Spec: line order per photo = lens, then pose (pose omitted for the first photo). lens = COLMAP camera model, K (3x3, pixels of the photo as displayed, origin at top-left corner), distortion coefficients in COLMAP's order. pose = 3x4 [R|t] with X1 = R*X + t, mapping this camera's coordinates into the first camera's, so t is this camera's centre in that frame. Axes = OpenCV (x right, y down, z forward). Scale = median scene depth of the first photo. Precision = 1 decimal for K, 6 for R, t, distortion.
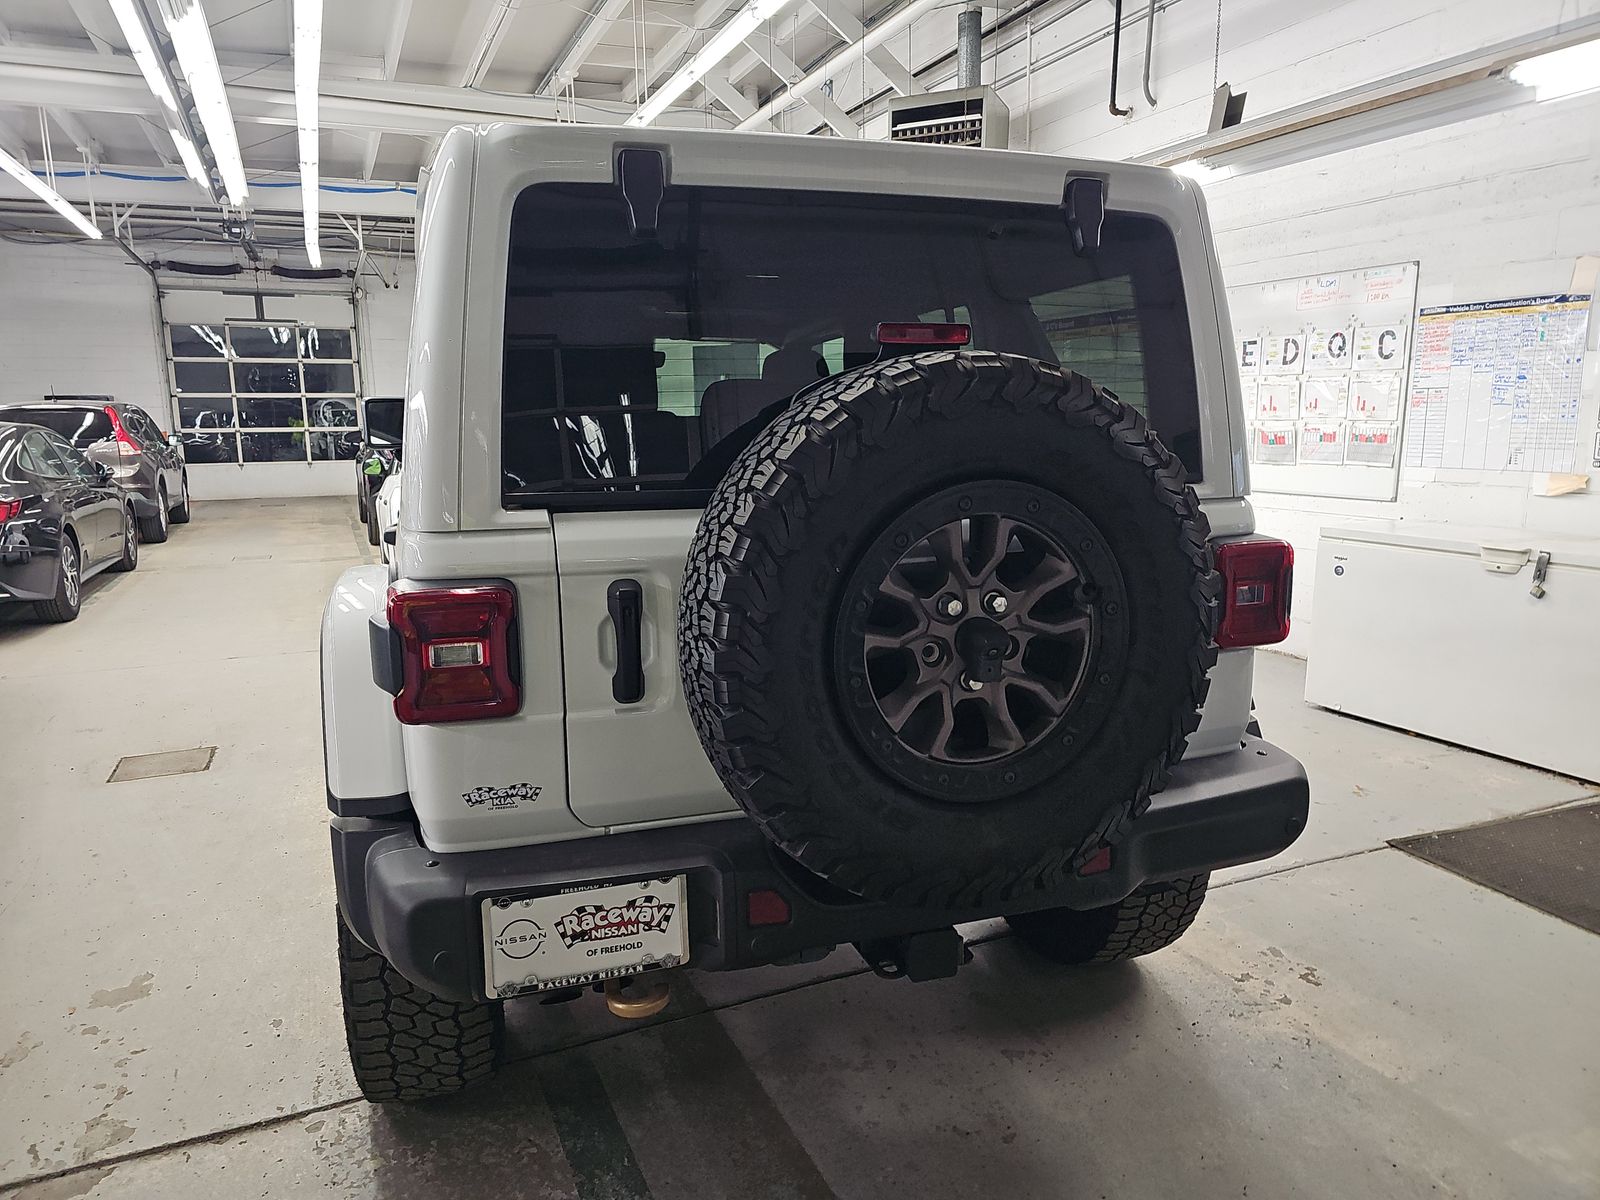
lens RADIAL K [[1067.6, 0, 782.8], [0, 1067.6, 600.8], [0, 0, 1]] dist [0.050556, -0.044919]
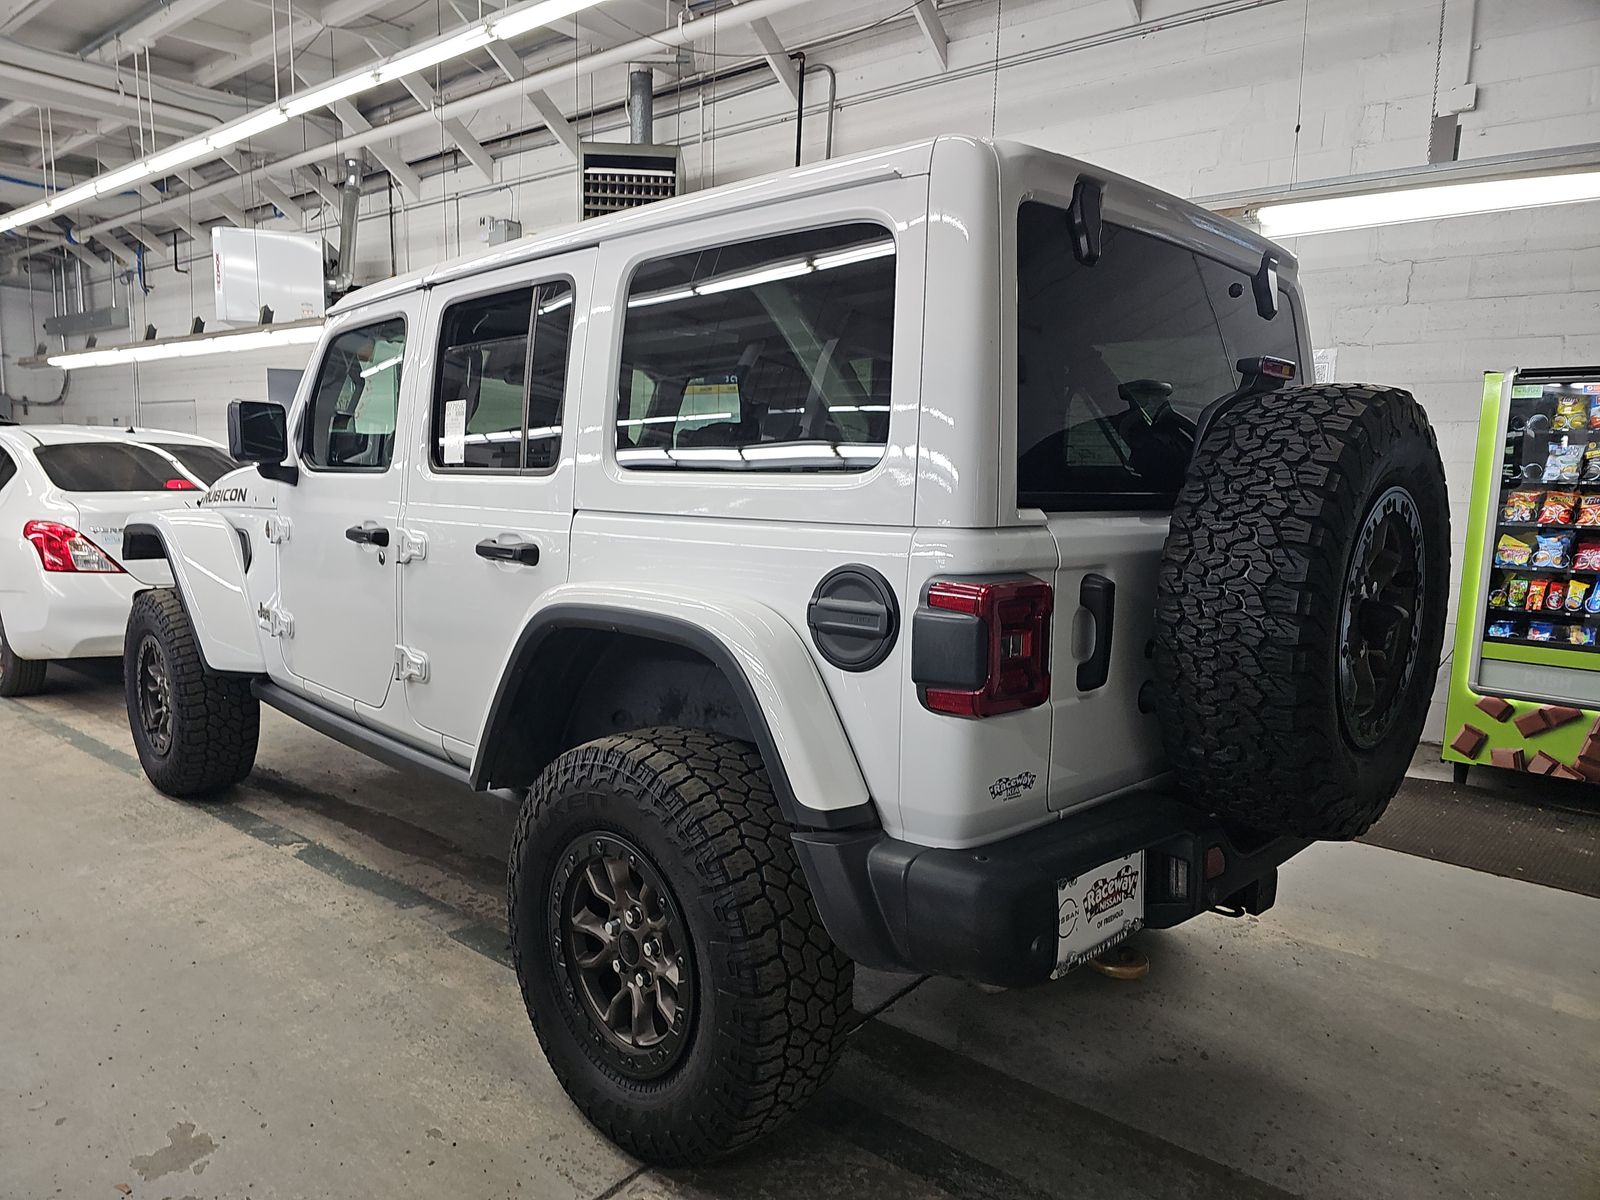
lens RADIAL K [[1067.6, 0, 778.9], [0, 1067.6, 621.0], [0, 0, 1]] dist [0.050556, -0.044919]
pose [[0.889592, -0.029794, 0.455784, -0.917970], [0.043557, 0.998856, -0.019720, 0.034553], [-0.454675, 0.037395, 0.889872, 0.183708]]
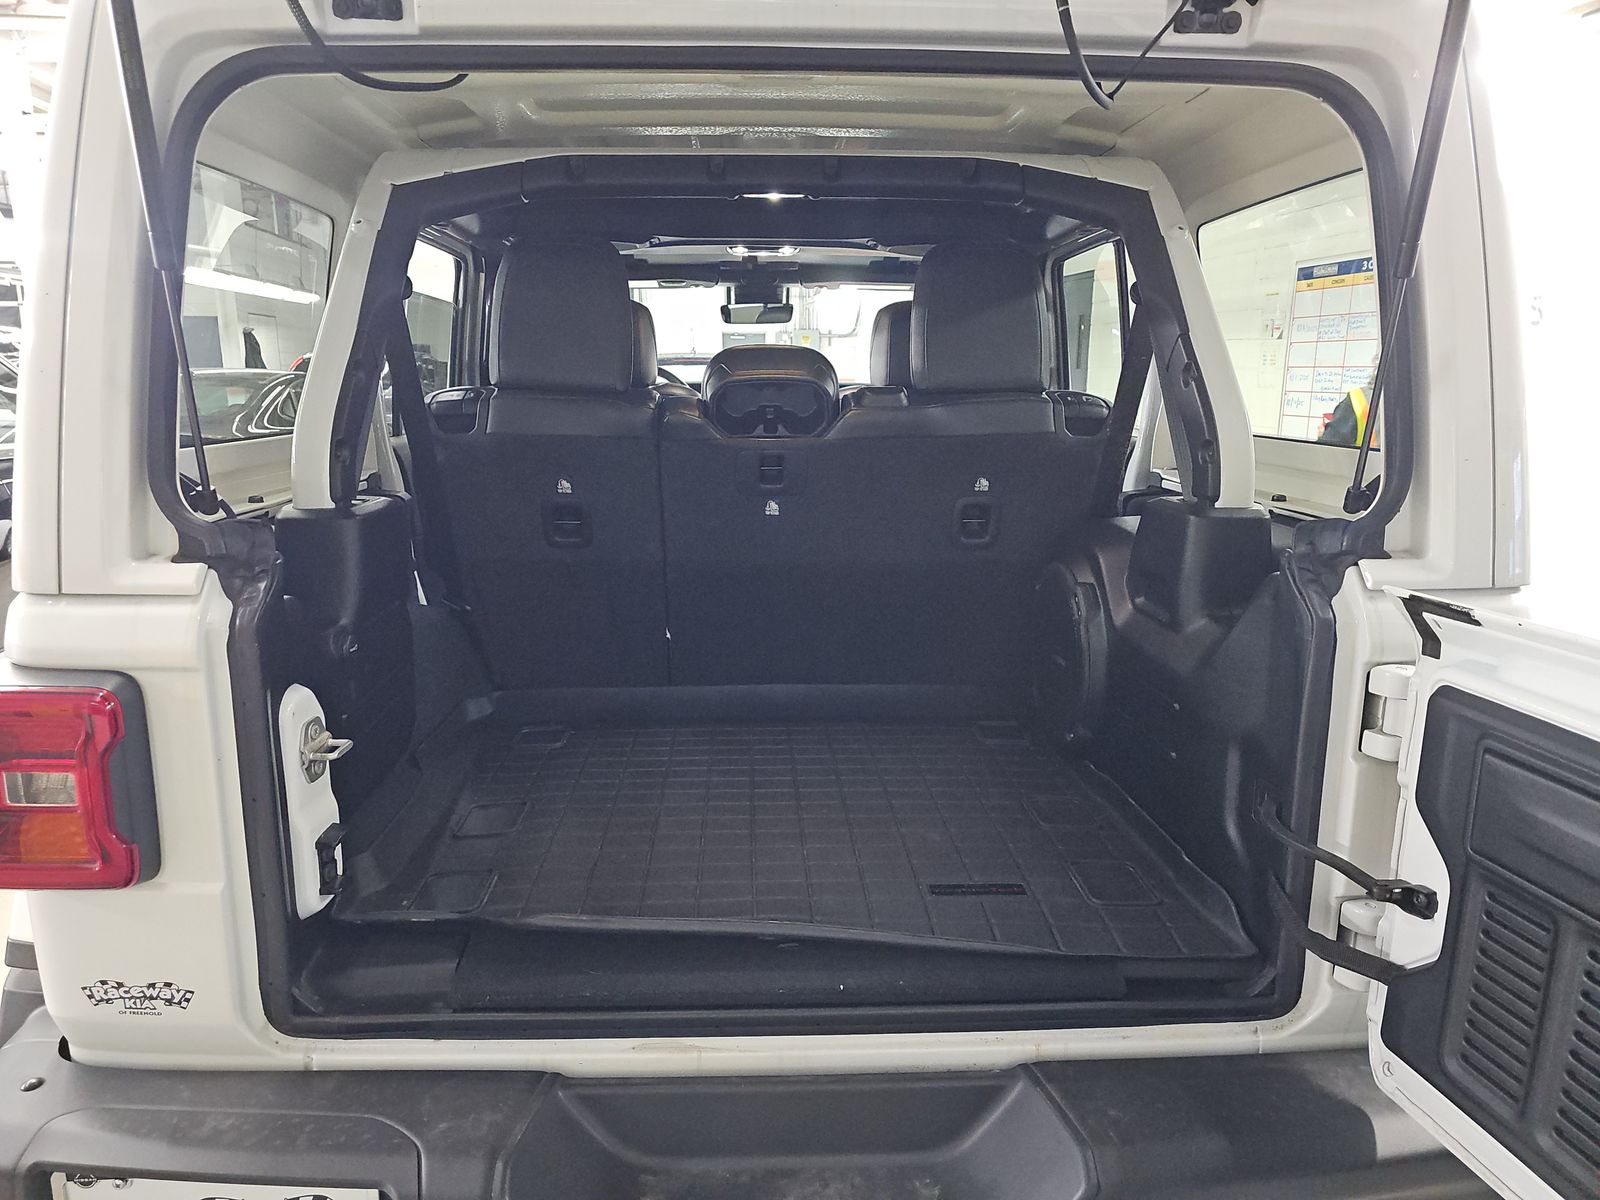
lens RADIAL K [[1067.6, 0, 797.6], [0, 1067.6, 600.7], [0, 0, 1]] dist [0.050556, -0.044919]
pose [[0.956669, 0.073518, -0.281742, 0.286101], [-0.059582, 0.996553, 0.057729, -0.117723], [0.285015, -0.038441, 0.957752, 0.493055]]
